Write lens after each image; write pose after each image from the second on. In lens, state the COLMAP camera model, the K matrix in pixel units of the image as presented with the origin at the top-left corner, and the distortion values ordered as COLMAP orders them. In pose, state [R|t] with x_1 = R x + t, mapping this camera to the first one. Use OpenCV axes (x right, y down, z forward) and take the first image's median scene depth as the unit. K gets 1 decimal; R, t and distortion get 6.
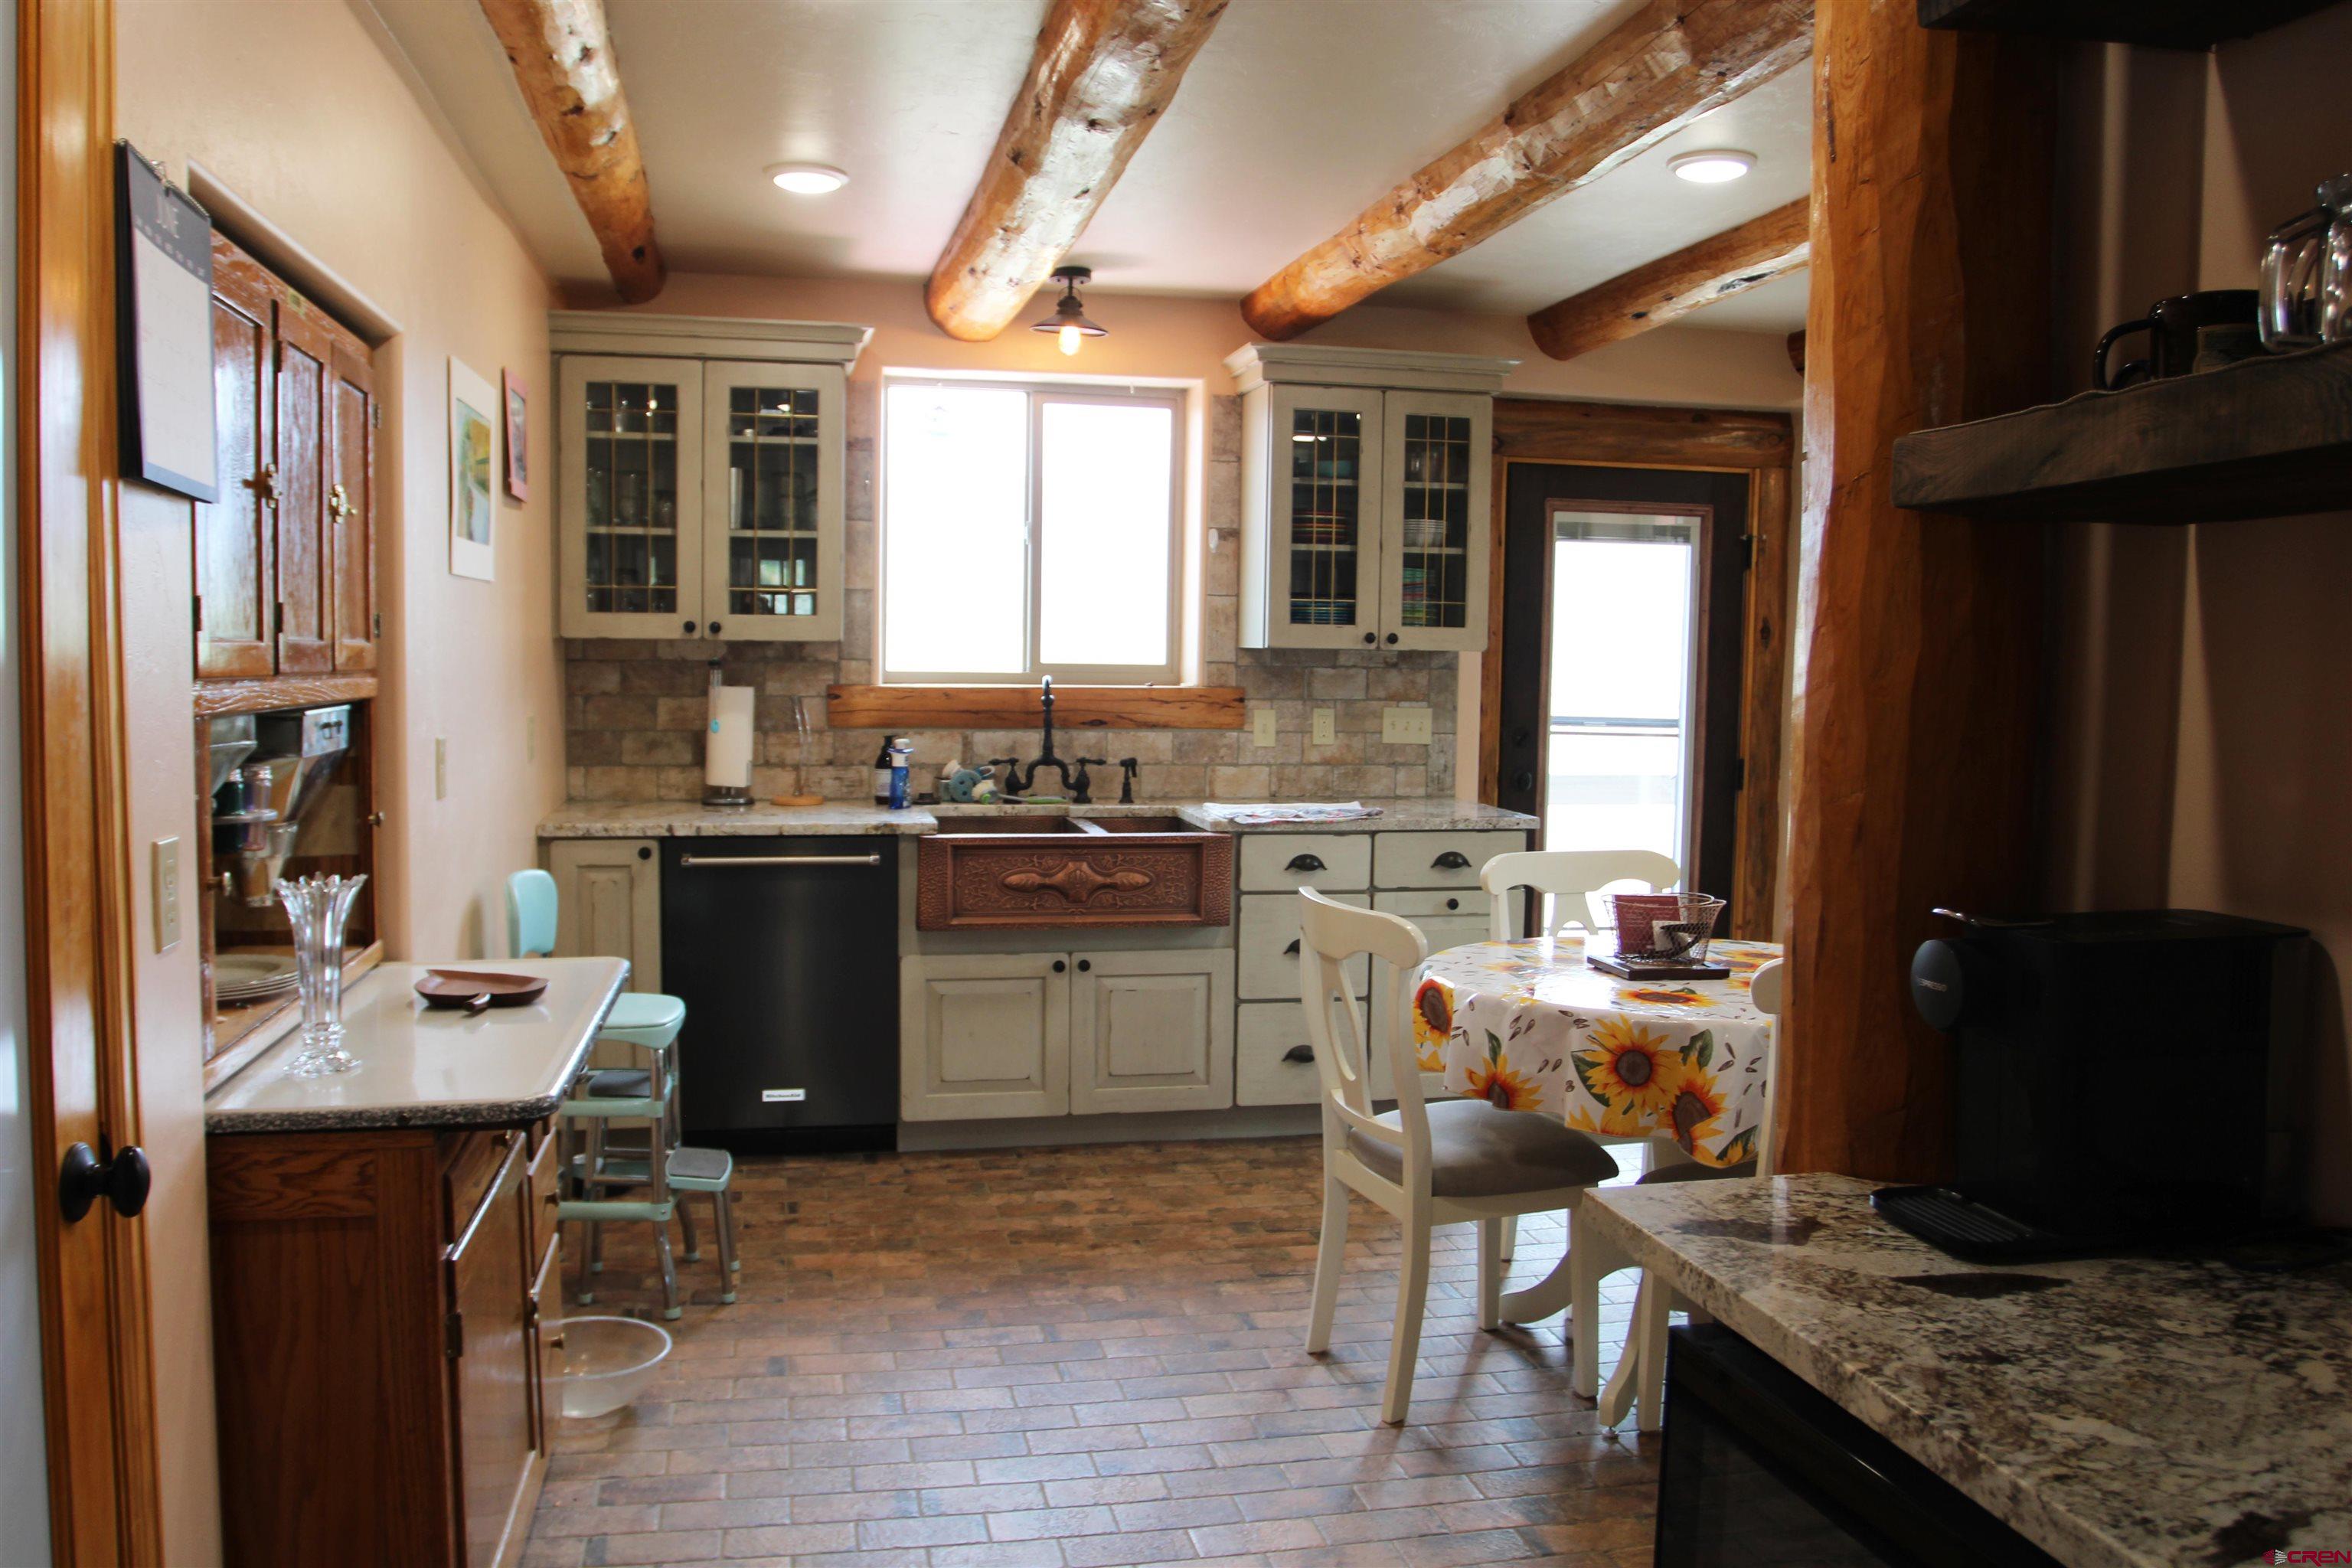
lens RADIAL K [[1831.4, 0, 1176.2], [0, 1831.4, 783.5], [0, 0, 1]] dist [-0.074727, 0.024029]
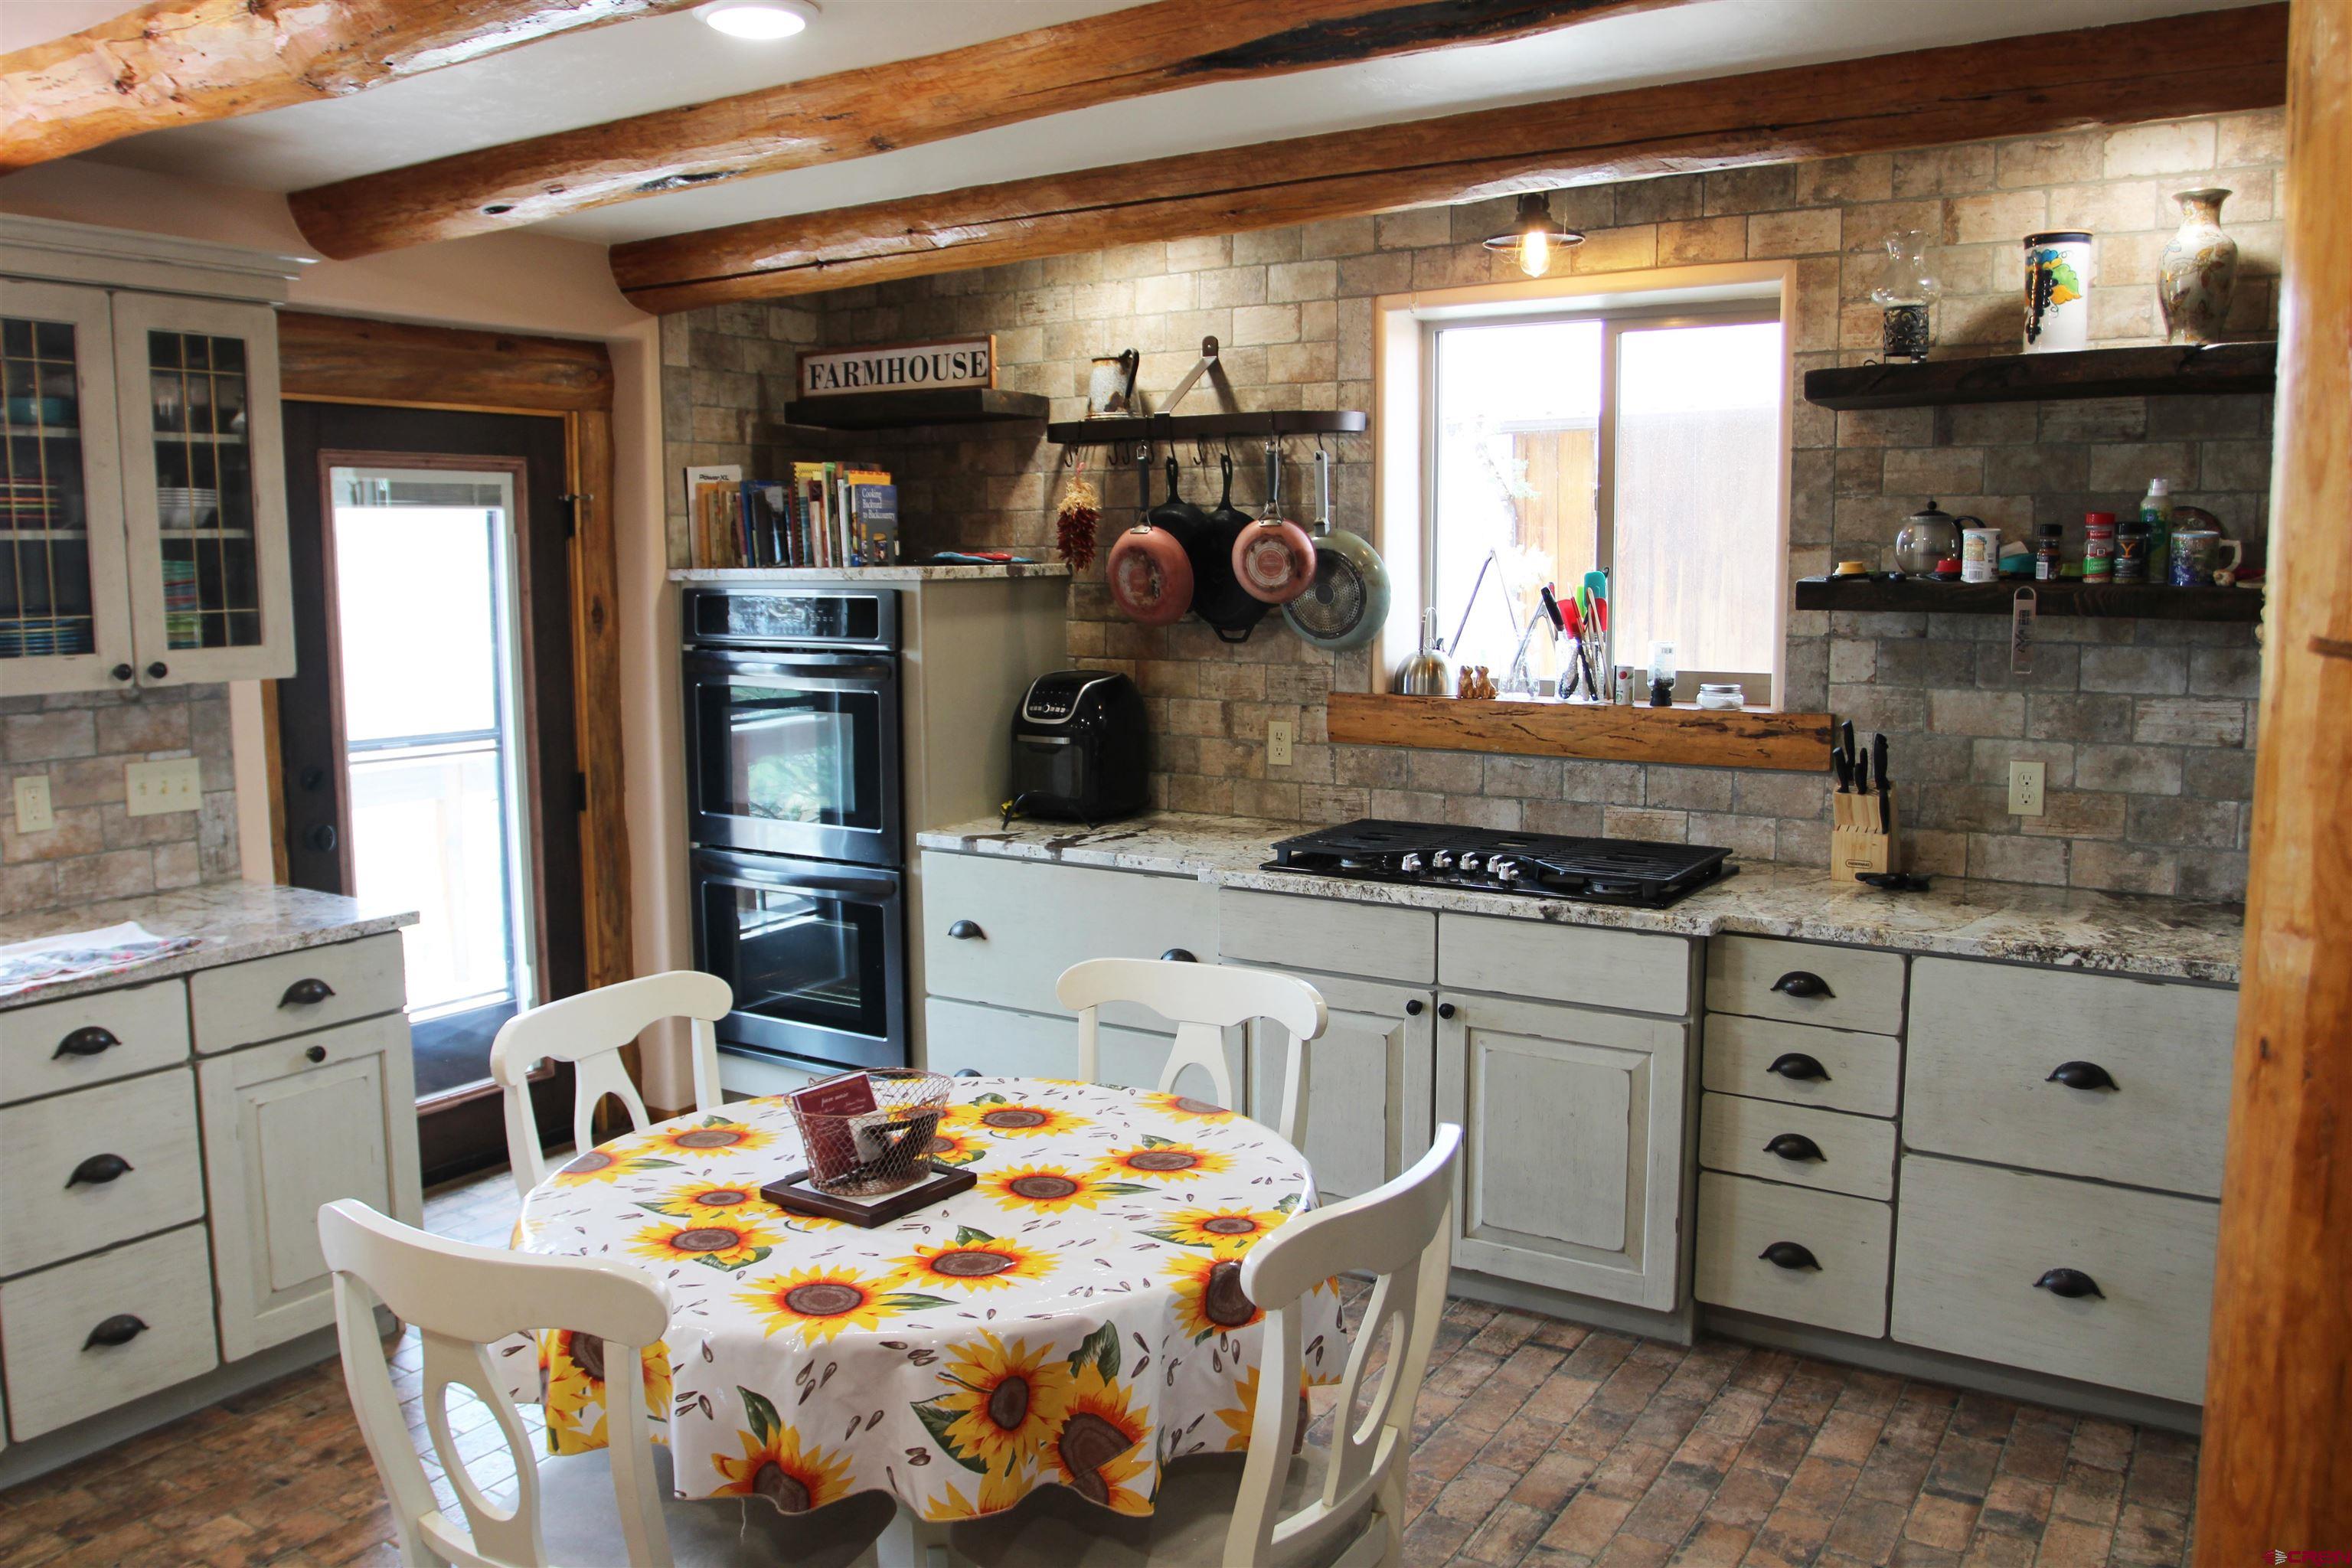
lens RADIAL K [[1831.4, 0, 1160.7], [0, 1831.4, 788.3], [0, 0, 1]] dist [-0.074727, 0.024029]
pose [[0.709432, -0.109953, 0.696144, -0.080880], [0.070103, 0.993866, 0.085536, -0.066322], [-0.701279, -0.011880, 0.712788, 0.278978]]
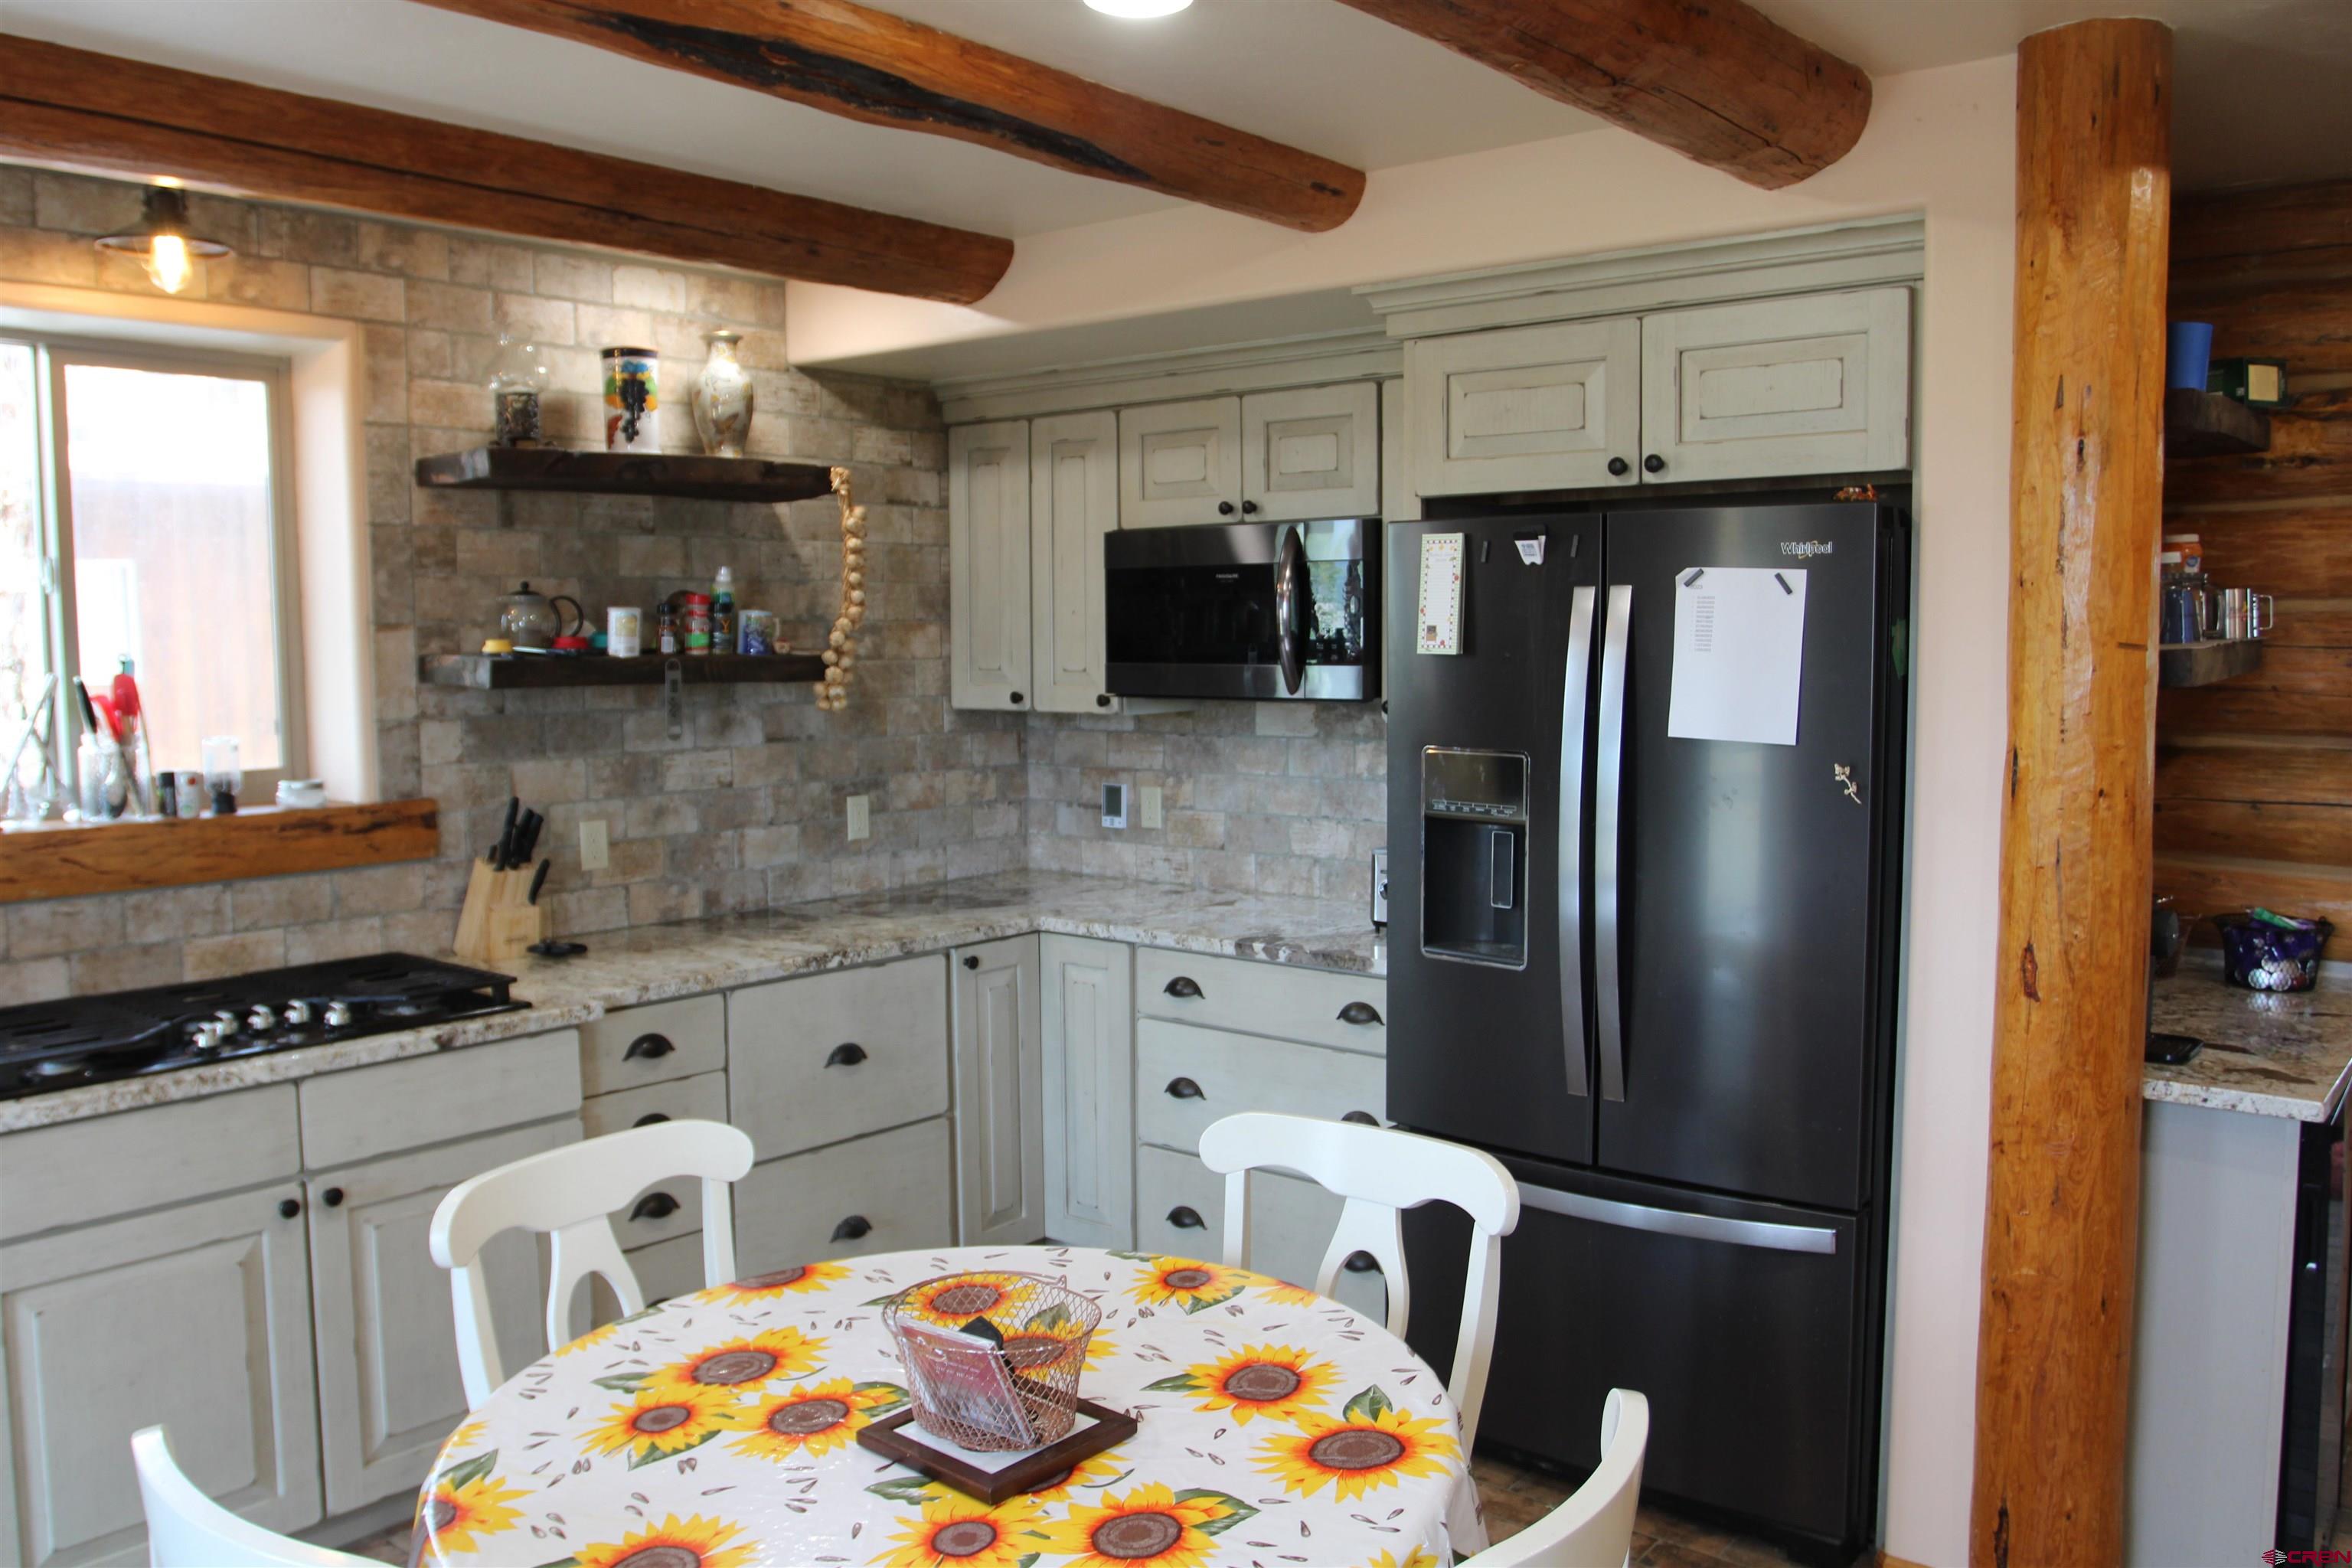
lens RADIAL K [[1831.4, 0, 1168.4], [0, 1831.4, 792.2], [0, 0, 1]] dist [-0.074727, 0.024029]
pose [[-0.614584, -0.078862, 0.784900, -0.109976], [0.057942, 0.987790, 0.144616, -0.103431], [-0.786721, 0.134357, -0.602511, 0.825559]]
